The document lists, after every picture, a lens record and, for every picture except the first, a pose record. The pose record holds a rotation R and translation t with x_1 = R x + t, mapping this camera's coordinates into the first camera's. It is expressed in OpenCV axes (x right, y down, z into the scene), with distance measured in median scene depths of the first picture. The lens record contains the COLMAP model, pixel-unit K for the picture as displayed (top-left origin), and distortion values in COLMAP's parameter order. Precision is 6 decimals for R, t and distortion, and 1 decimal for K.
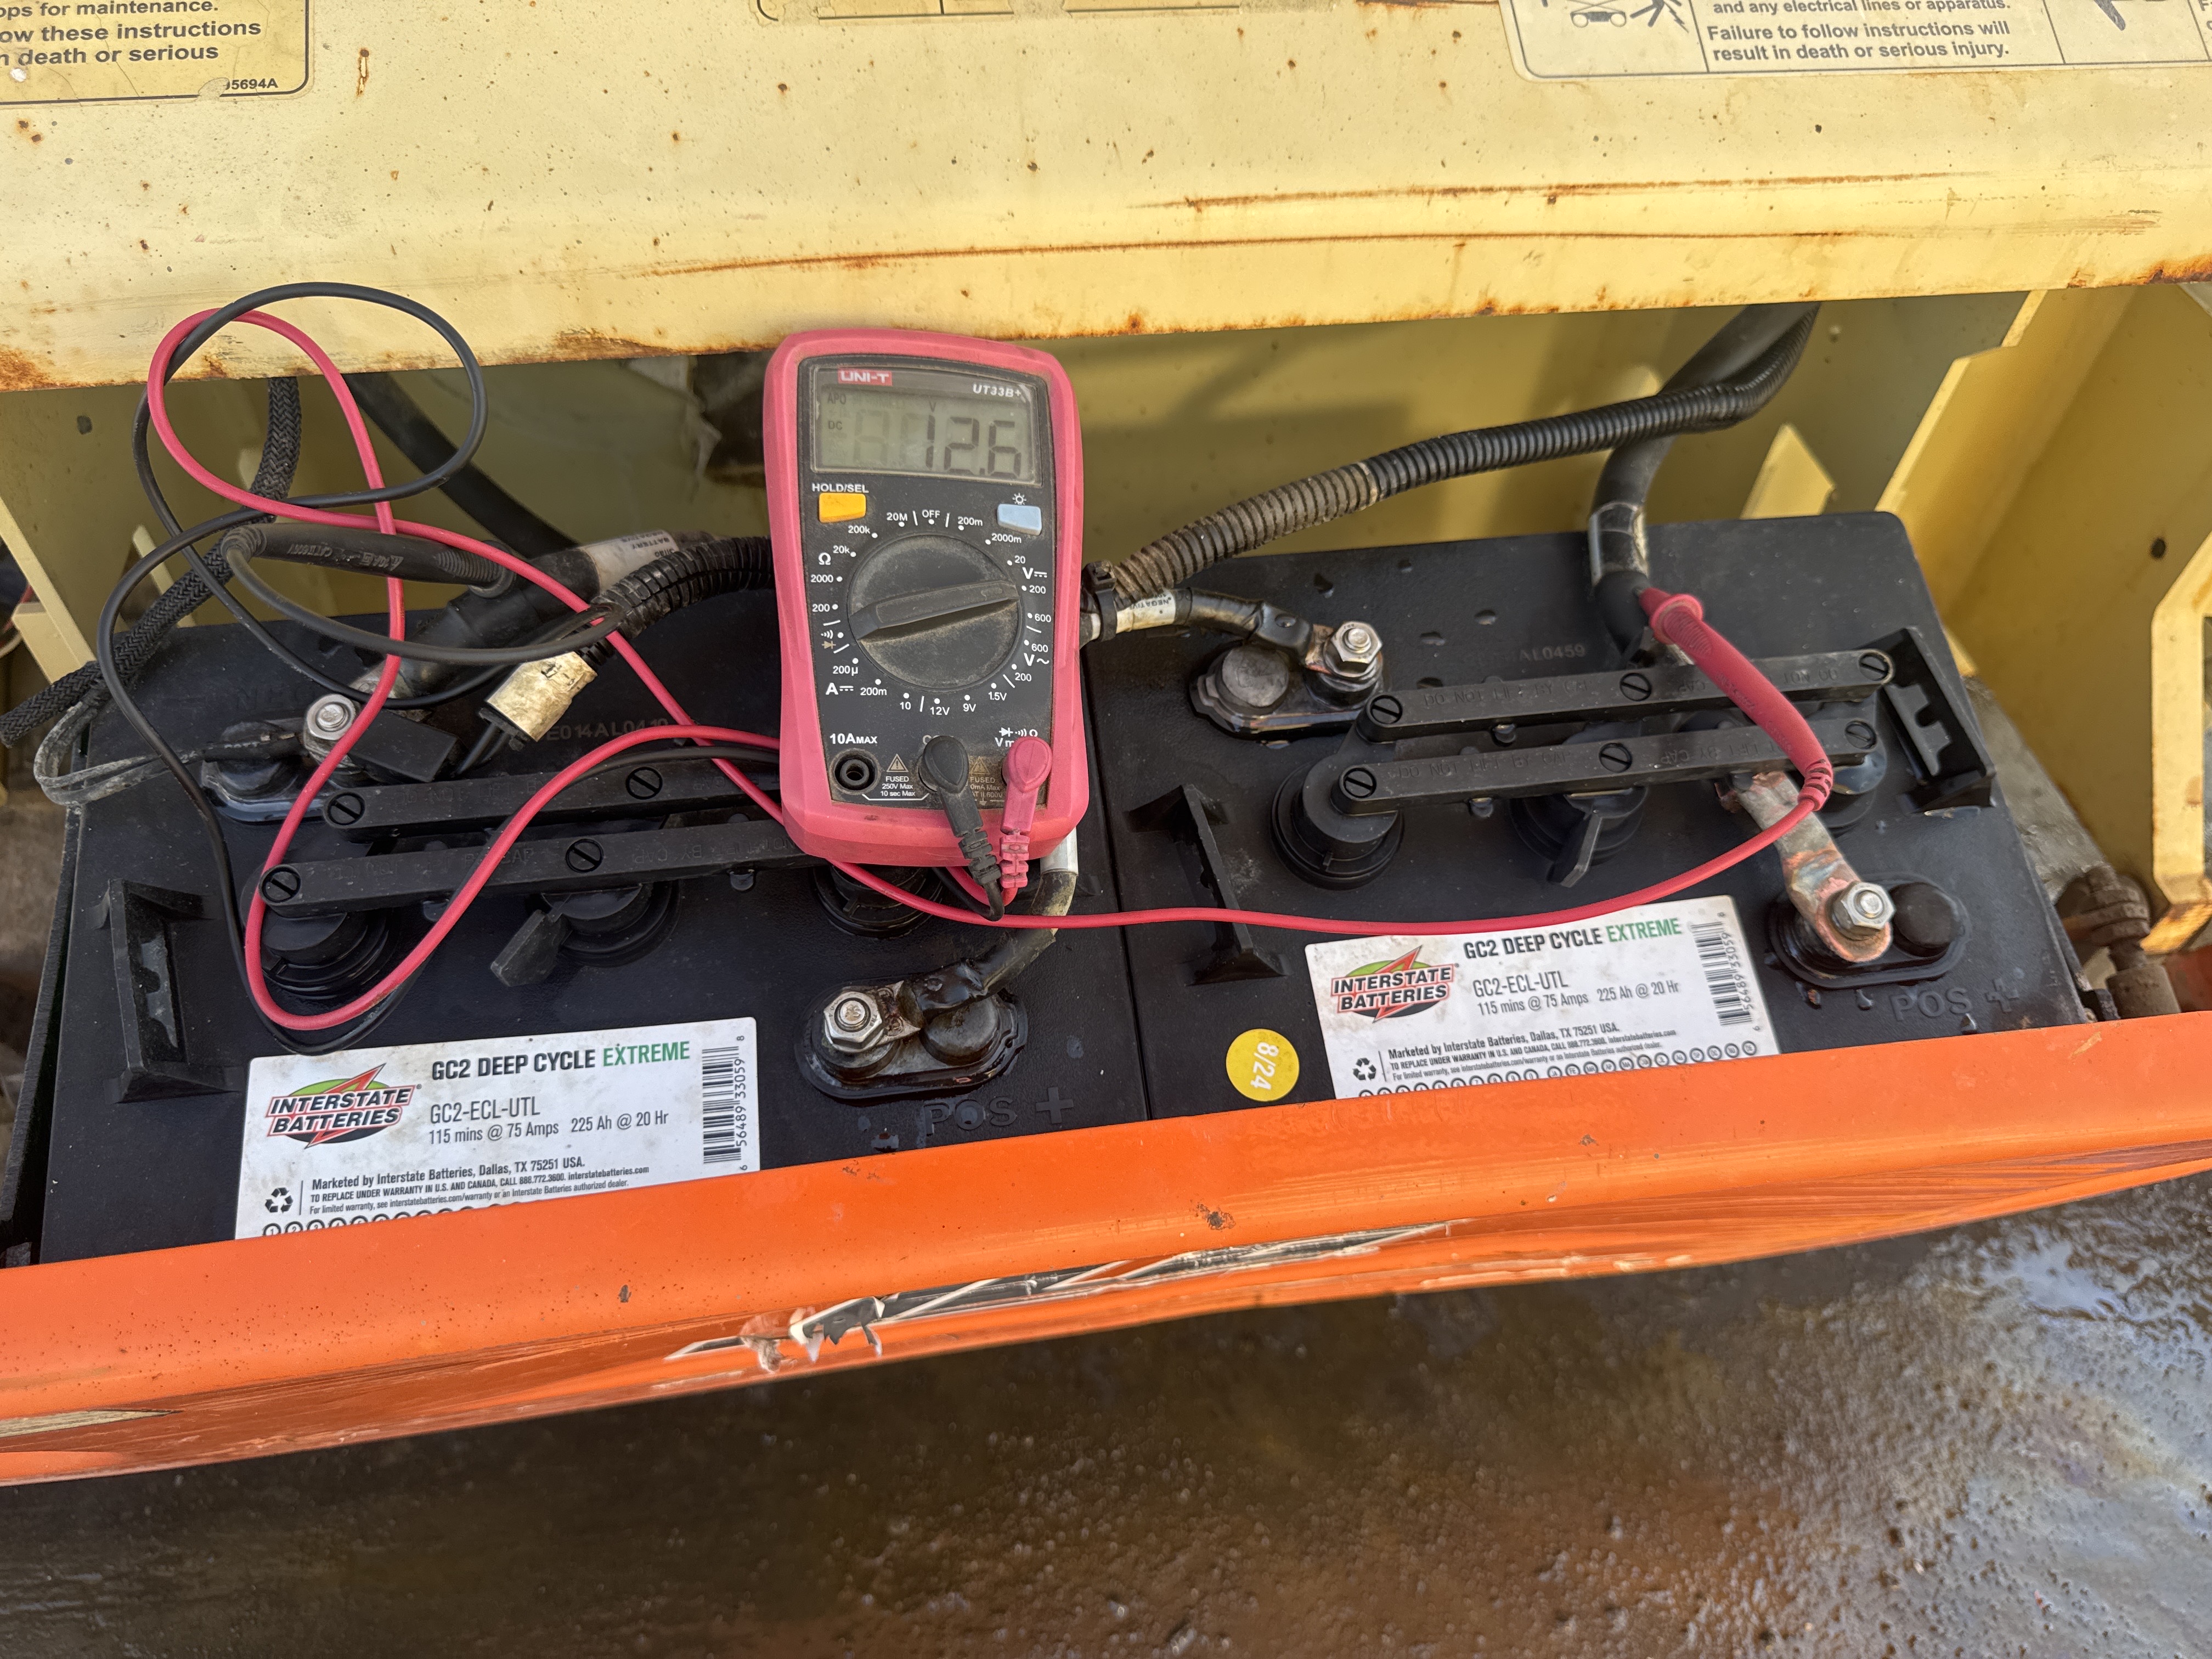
lens RADIAL K [[1577.9, 0, 1090.9], [0, 1577.9, 826.2], [0, 0, 1]] dist [-0.032280, 0.023915]
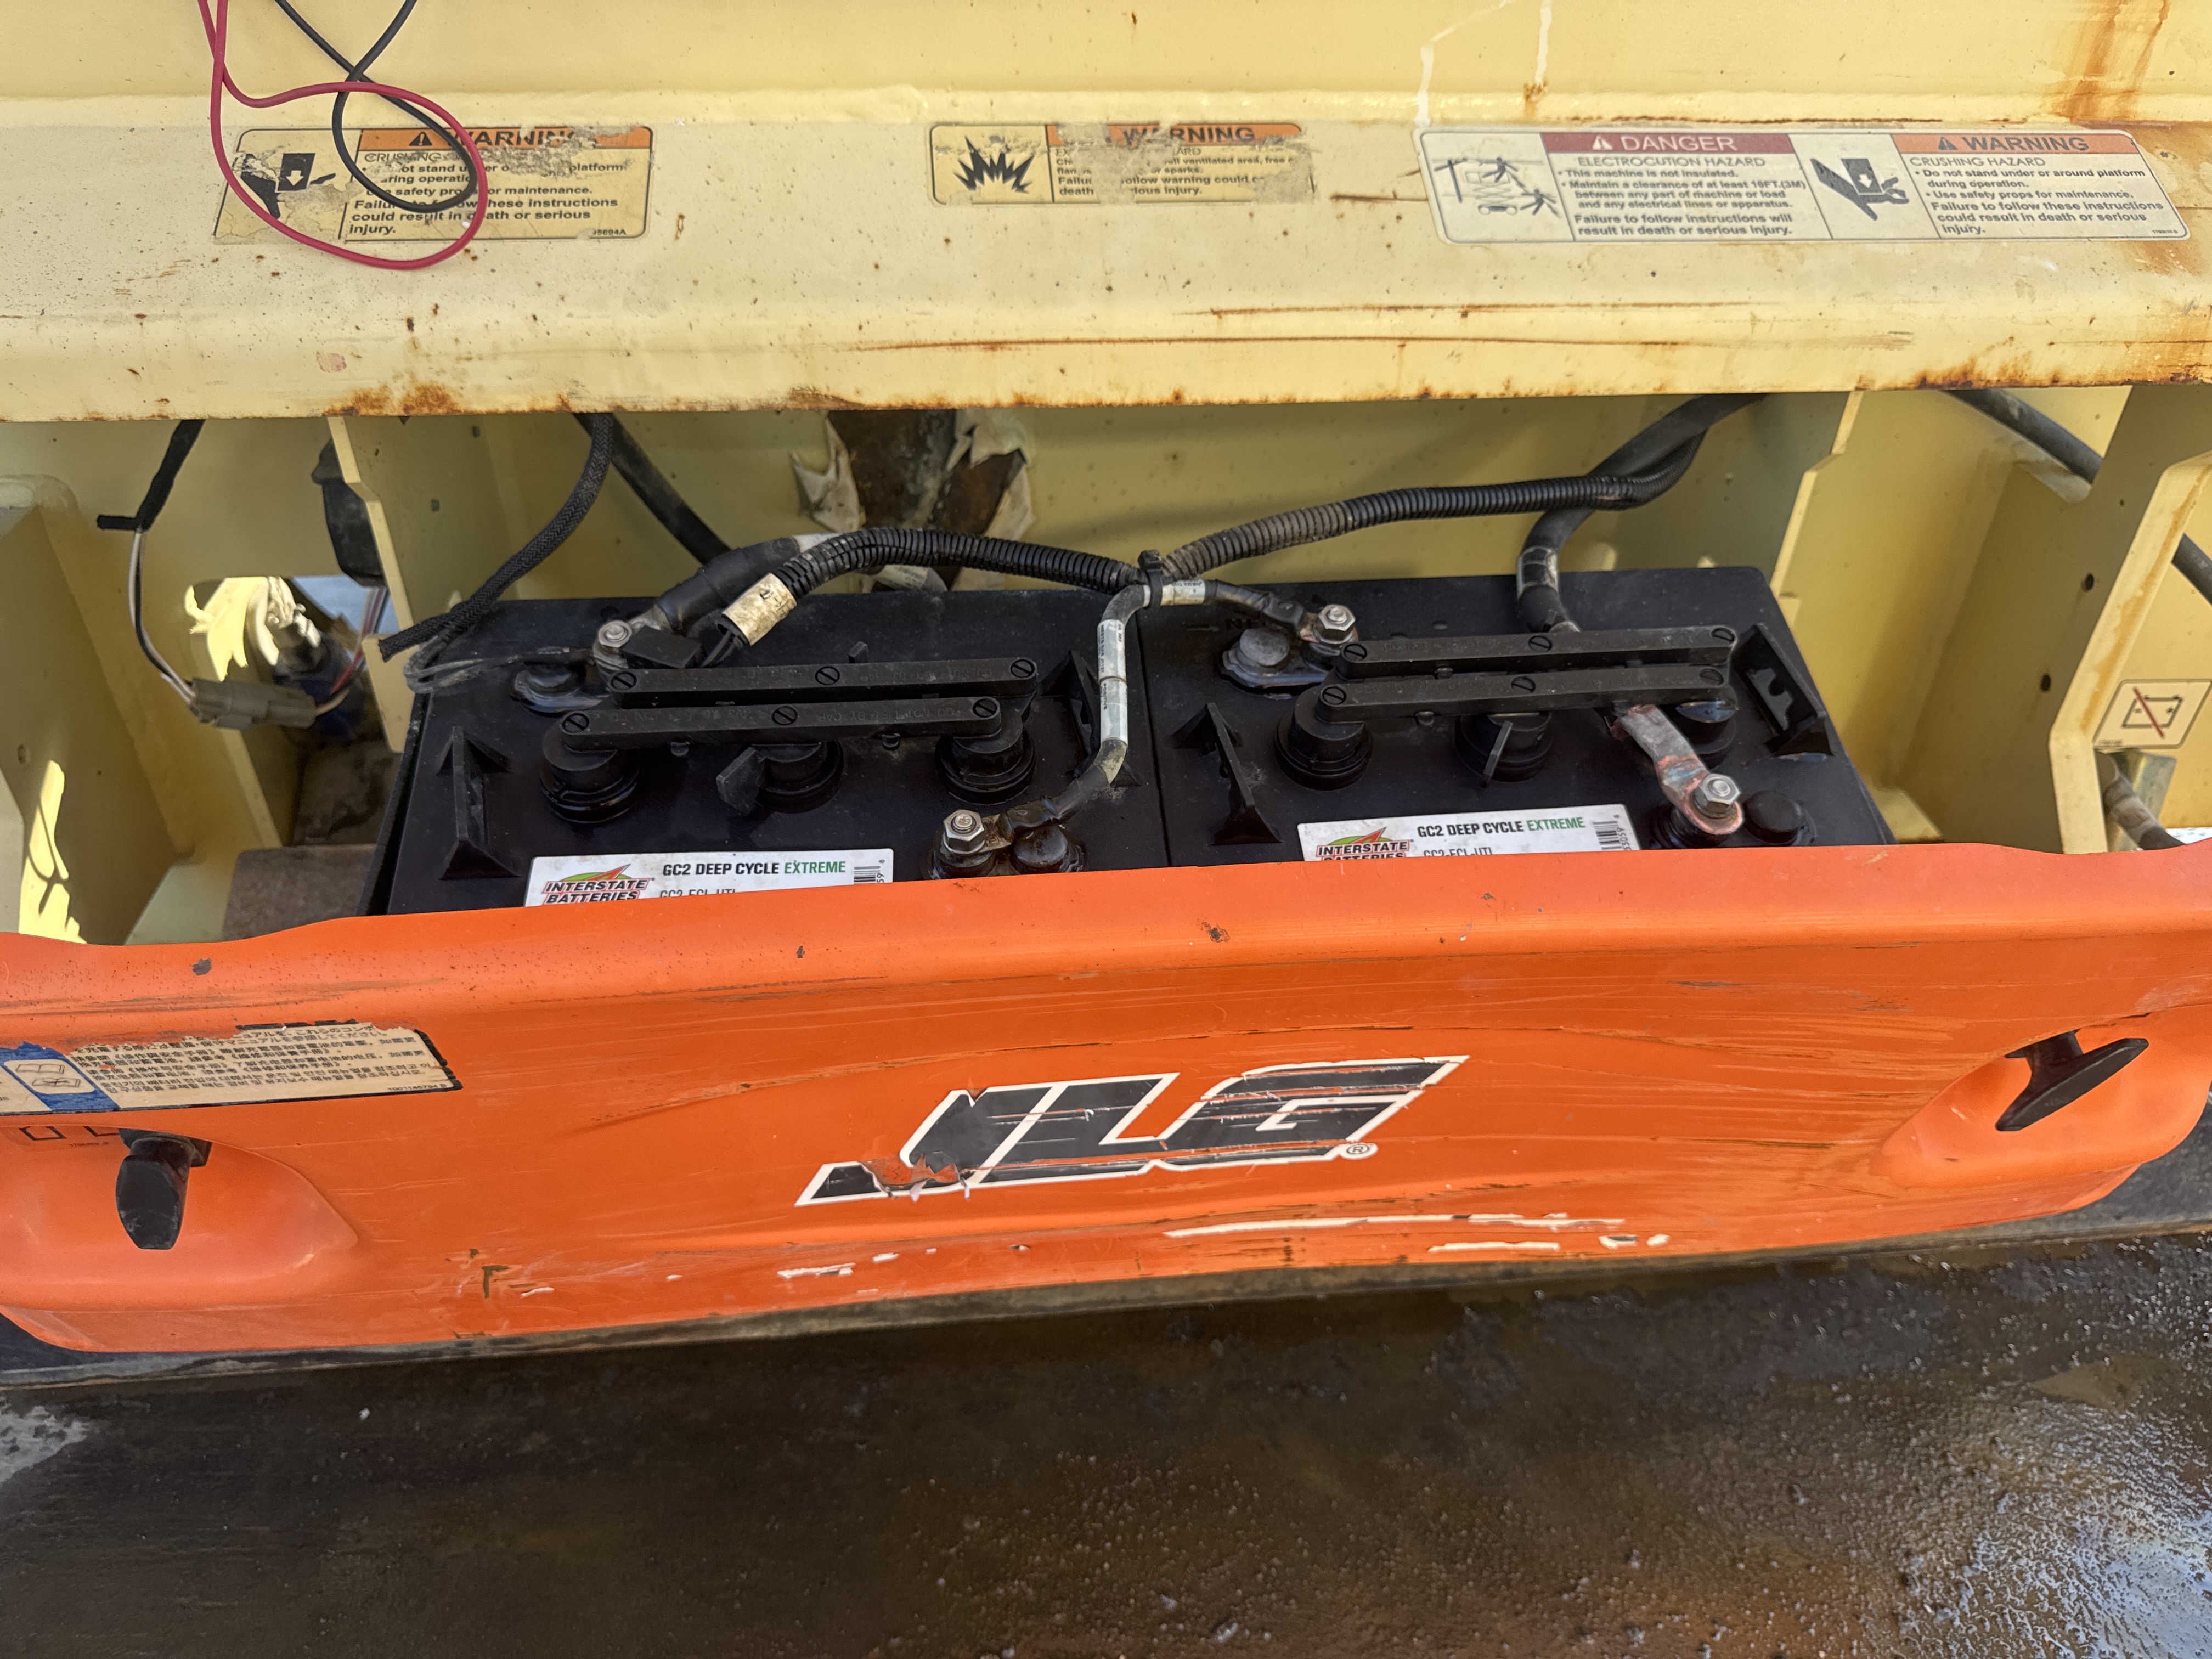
lens RADIAL K [[1528.4, 0, 1106.0], [0, 1528.4, 829.5], [0, 0, 1]] dist [0.004941, -0.006886]
pose [[0.998155, 0.015387, -0.058735, 0.049031], [-0.028483, 0.972972, -0.229158, 0.383545], [0.053621, 0.230408, 0.971616, -0.278422]]
